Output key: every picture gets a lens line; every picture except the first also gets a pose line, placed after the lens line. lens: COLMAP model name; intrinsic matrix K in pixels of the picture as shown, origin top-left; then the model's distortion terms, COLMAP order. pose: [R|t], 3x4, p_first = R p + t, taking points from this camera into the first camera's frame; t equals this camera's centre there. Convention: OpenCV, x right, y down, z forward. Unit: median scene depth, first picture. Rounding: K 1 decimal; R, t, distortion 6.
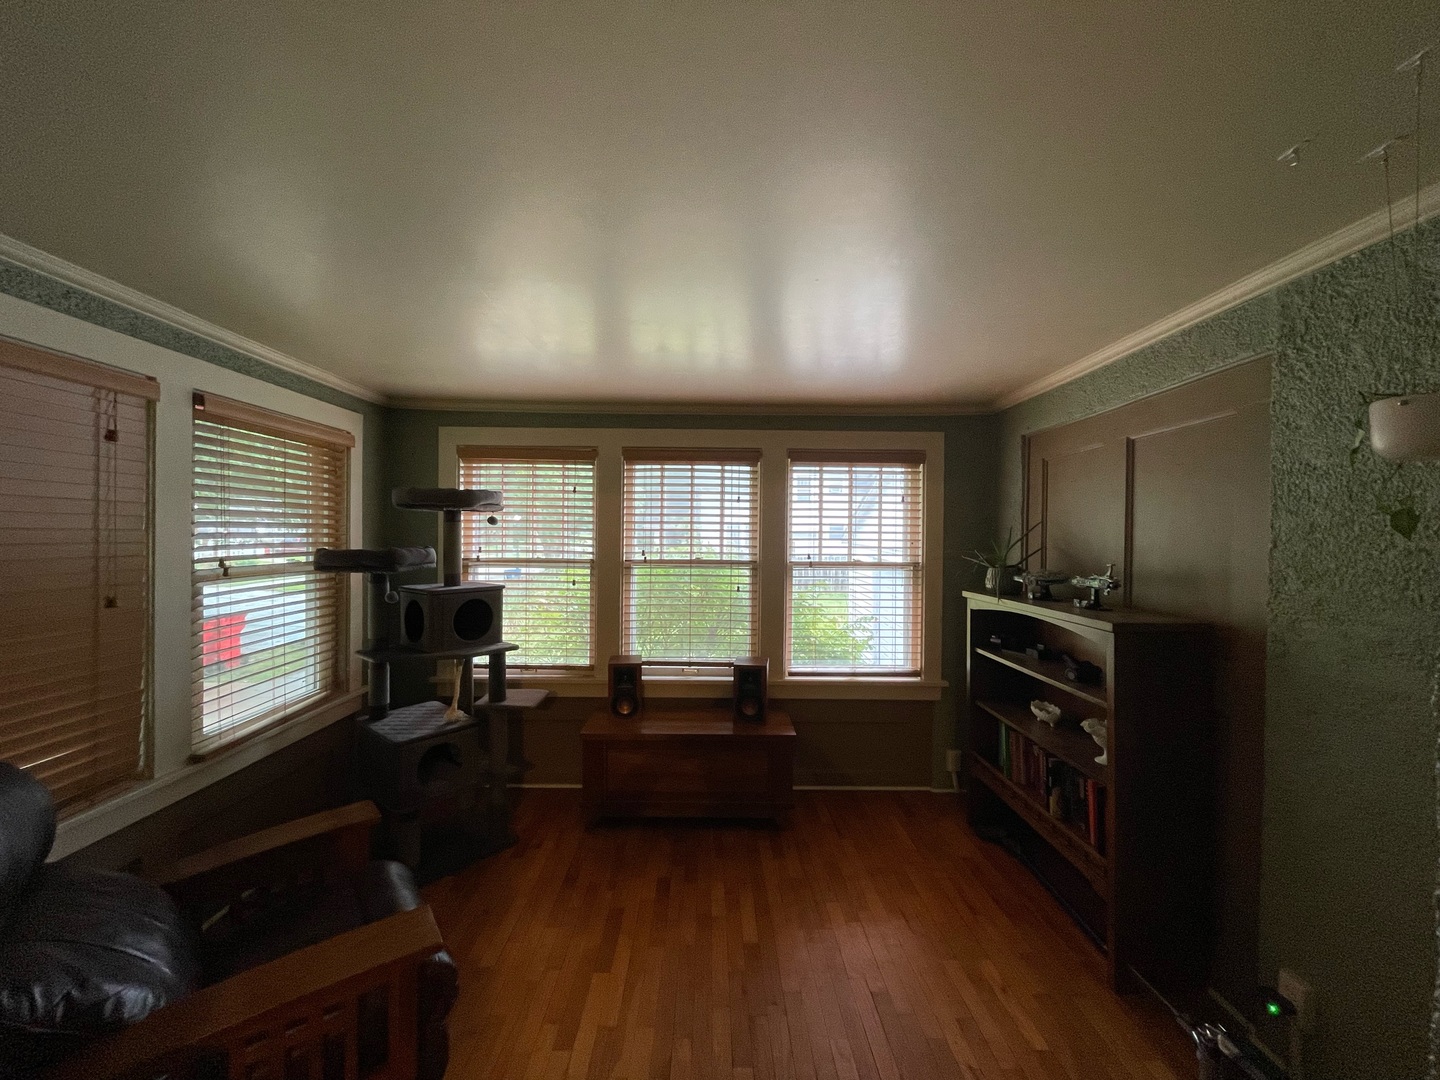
lens RADIAL K [[583.0, 0, 717.3], [0, 583.0, 537.8], [0, 0, 1]] dist [-0.002774, -0.000508]
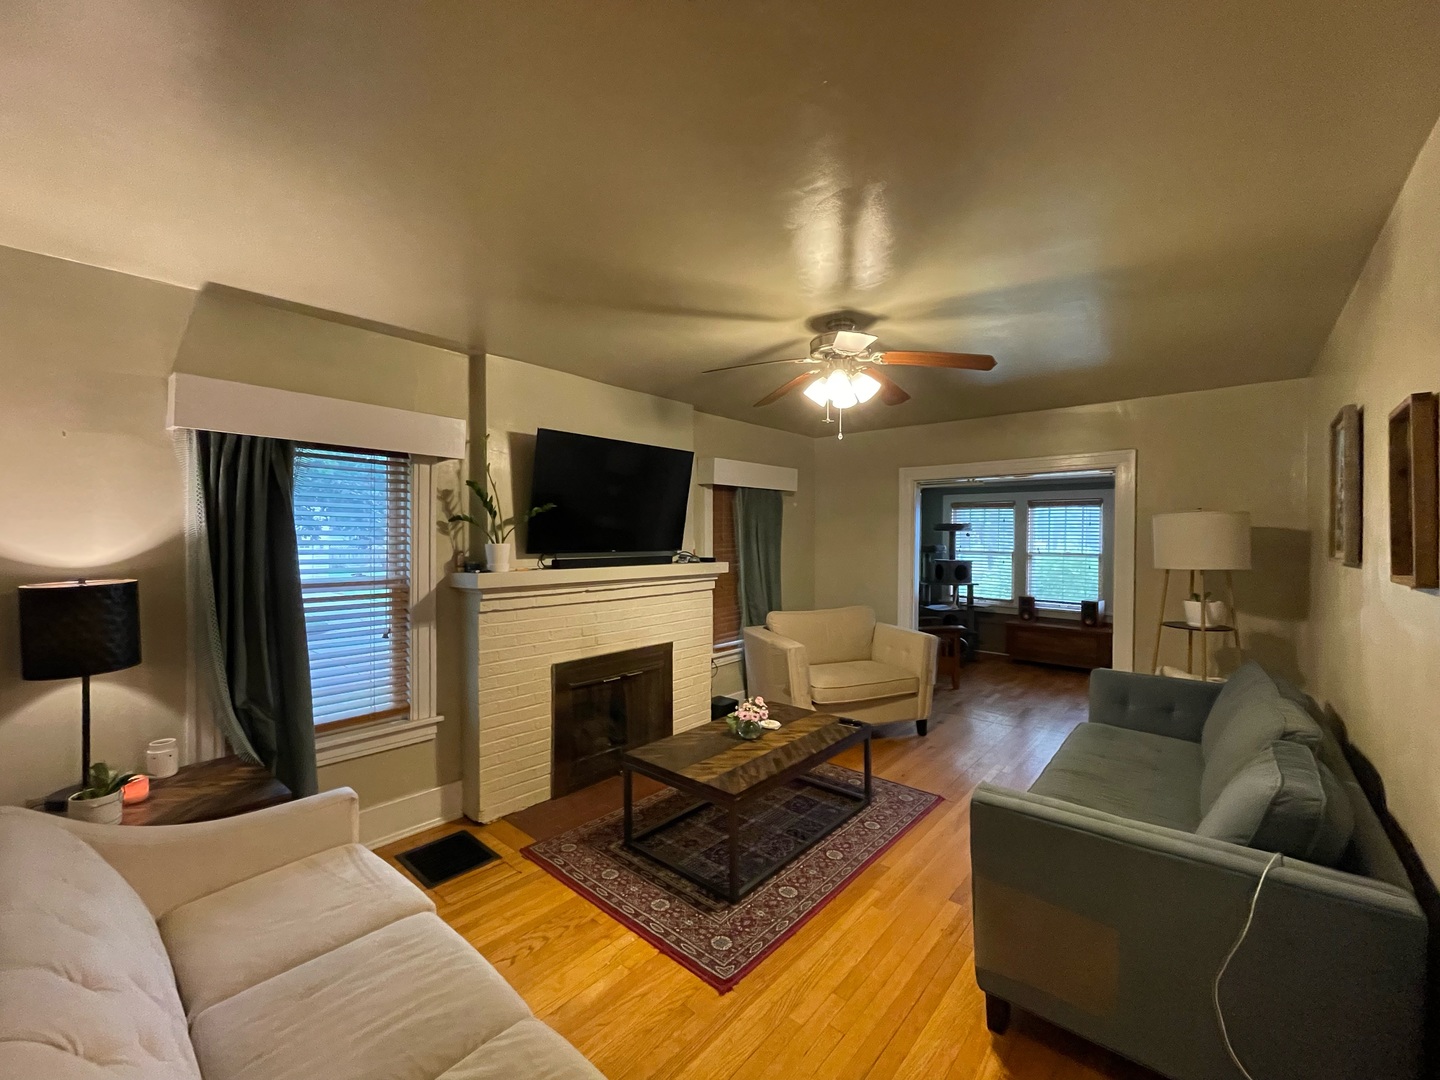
lens RADIAL K [[583.0, 0, 717.3], [0, 583.0, 537.8], [0, 0, 1]] dist [-0.002774, -0.000508]
pose [[0.746116, 0.000875, -0.665815, 0.420076], [-0.008345, 0.999933, -0.008037, 0.011195], [0.665764, 0.011553, 0.746073, -1.389531]]
